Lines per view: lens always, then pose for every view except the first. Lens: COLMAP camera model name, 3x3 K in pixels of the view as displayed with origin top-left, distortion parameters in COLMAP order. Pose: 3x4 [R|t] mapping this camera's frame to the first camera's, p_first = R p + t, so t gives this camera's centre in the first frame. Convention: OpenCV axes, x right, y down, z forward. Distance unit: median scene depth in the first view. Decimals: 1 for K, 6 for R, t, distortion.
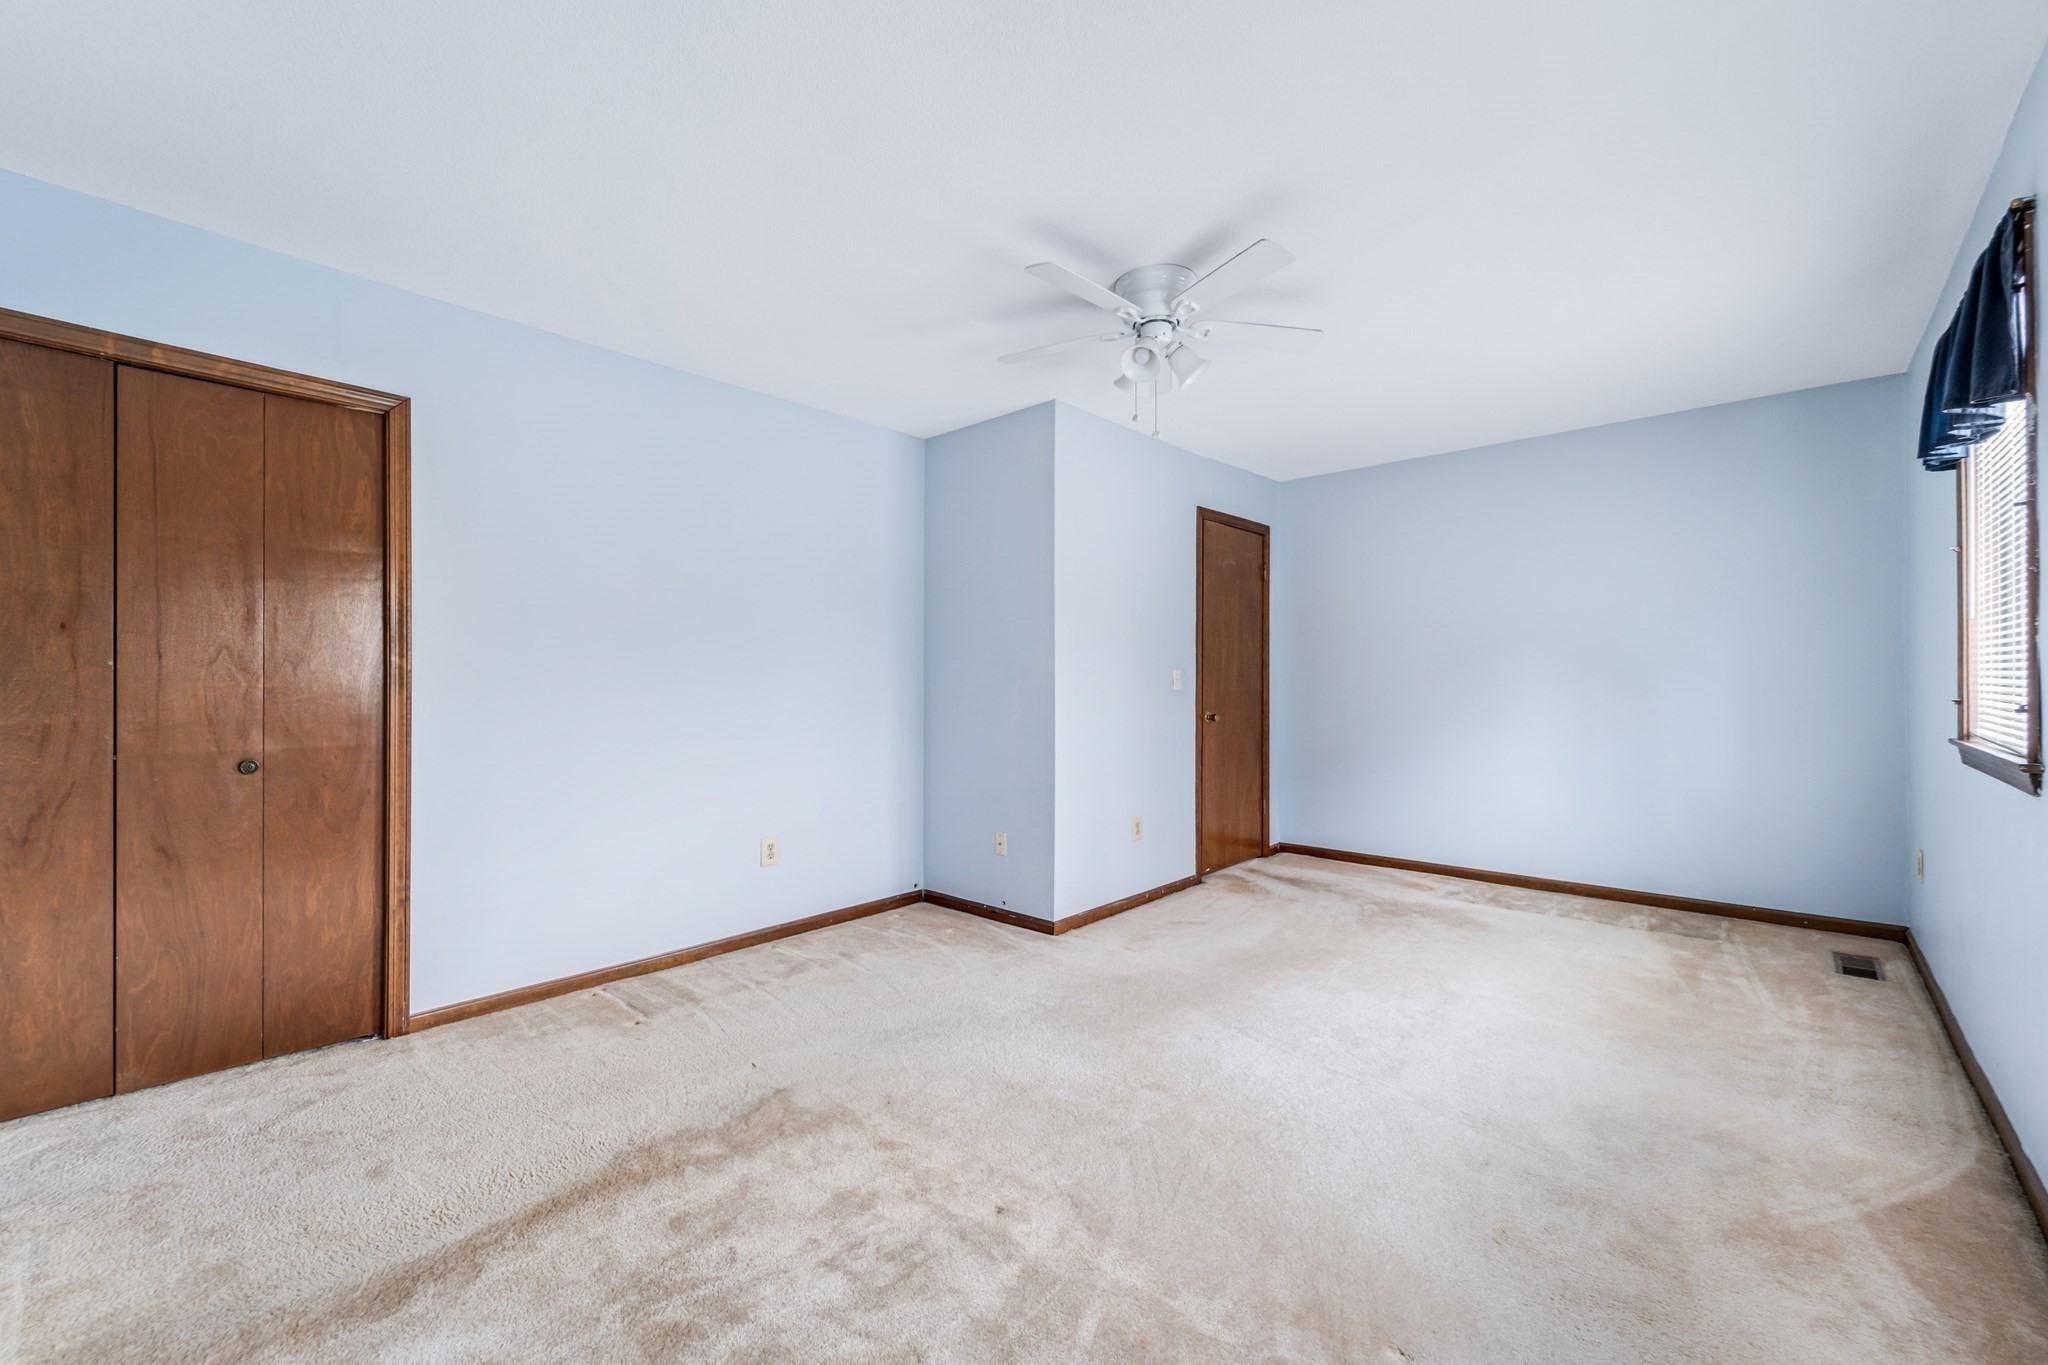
lens RADIAL K [[824.3, 0, 1024.0], [0, 824.3, 682.5], [0, 0, 1]] dist [0.000706, -0.003042]
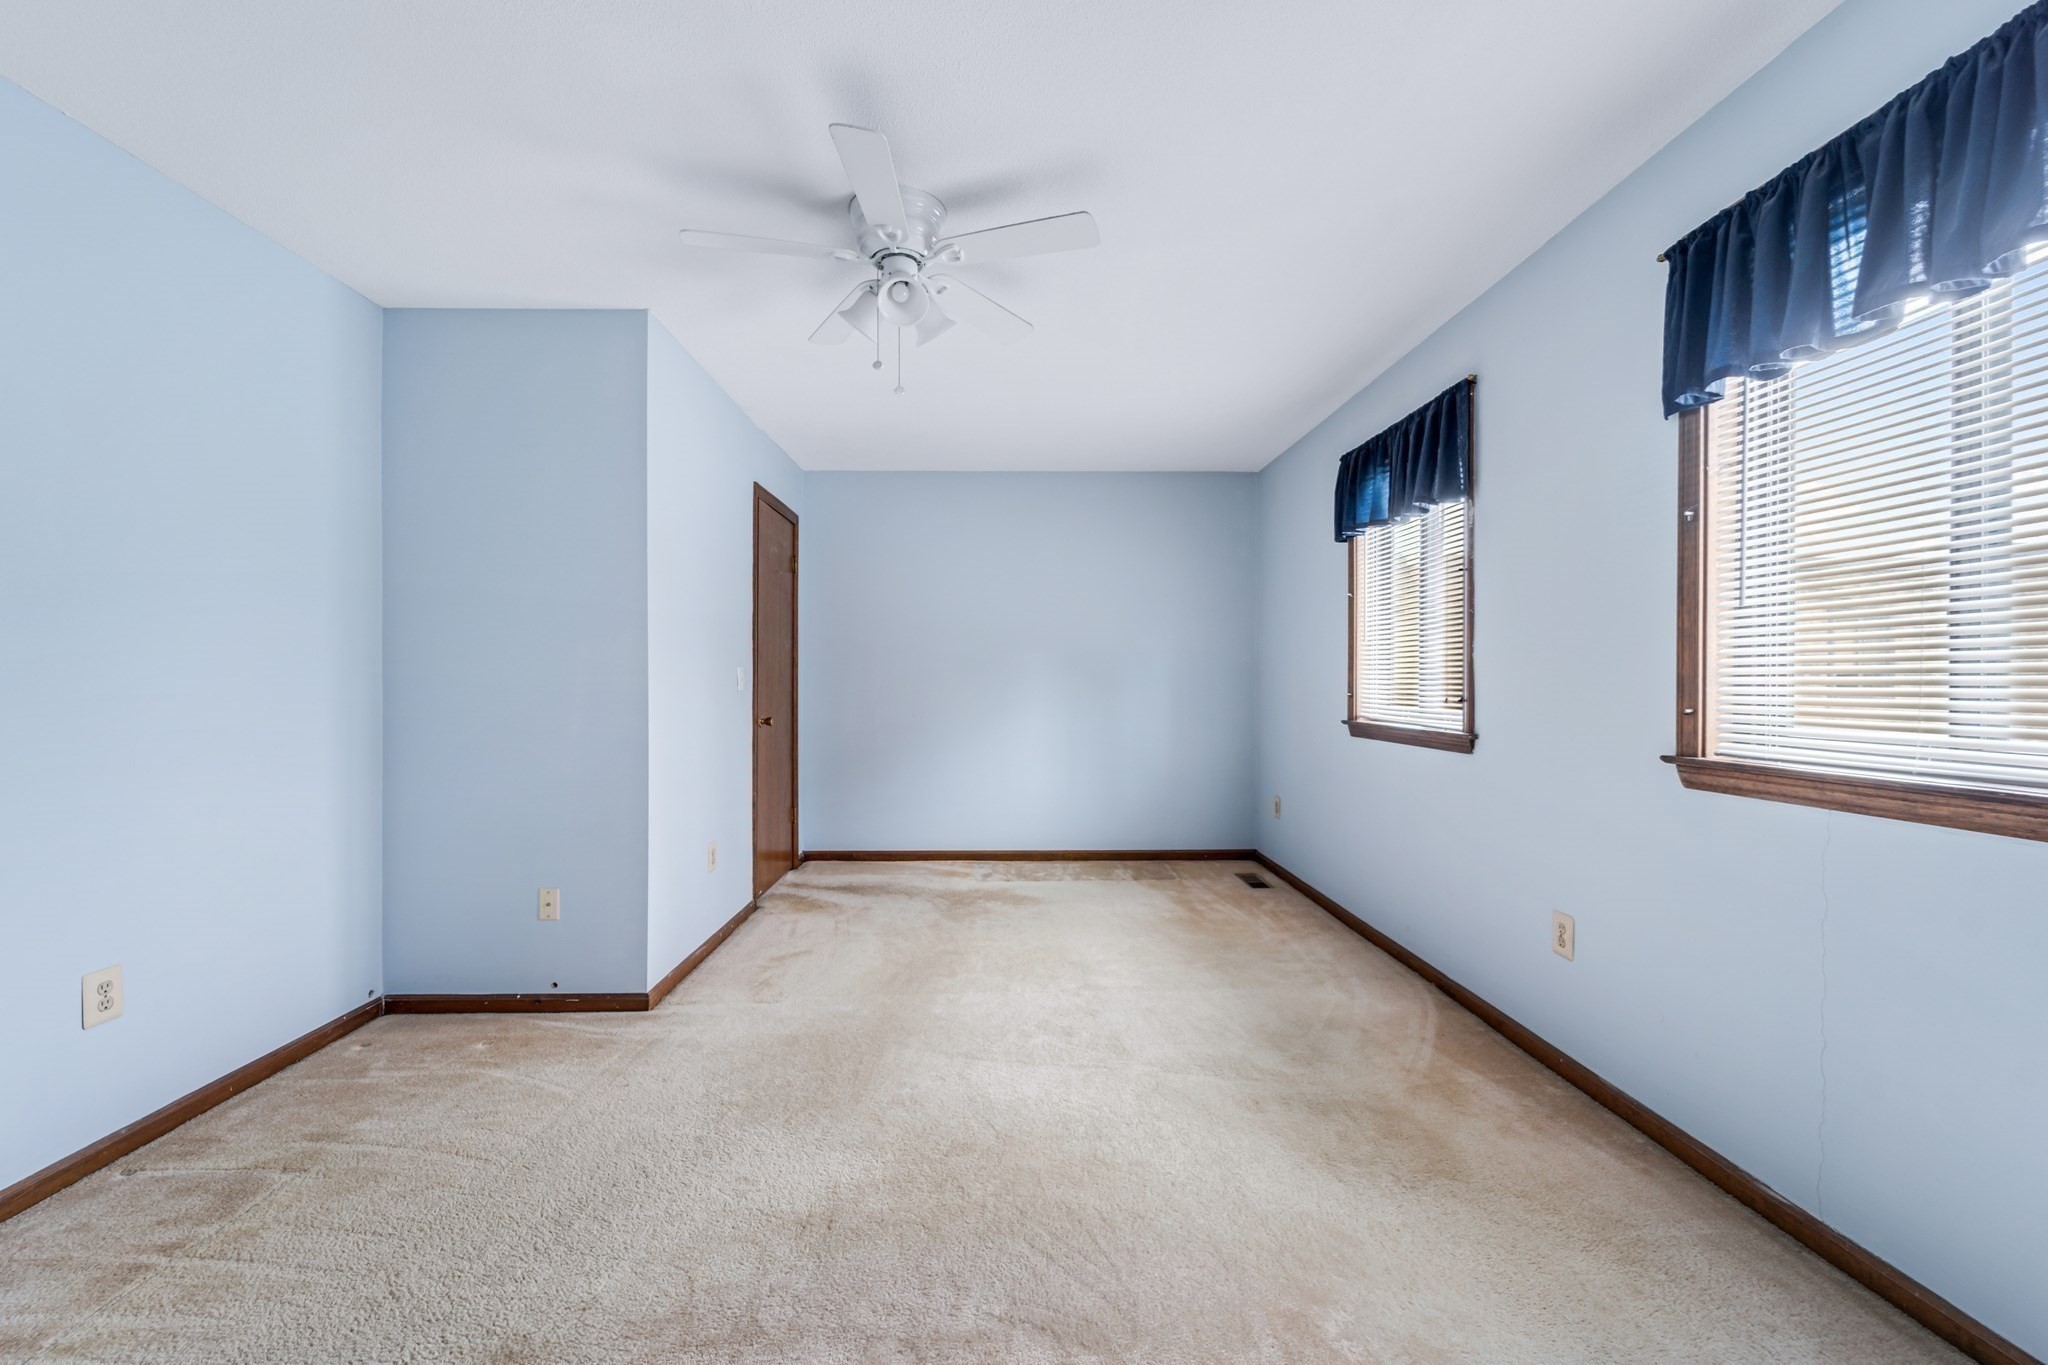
lens RADIAL K [[824.7, 0, 1026.6], [0, 824.7, 692.6], [0, 0, 1]] dist [0.004472, -0.002465]
pose [[0.727878, -0.005111, 0.685688, -0.239824], [-0.001792, 0.999955, 0.009355, 0.002701], [-0.685705, -0.008038, 0.727835, 0.205935]]
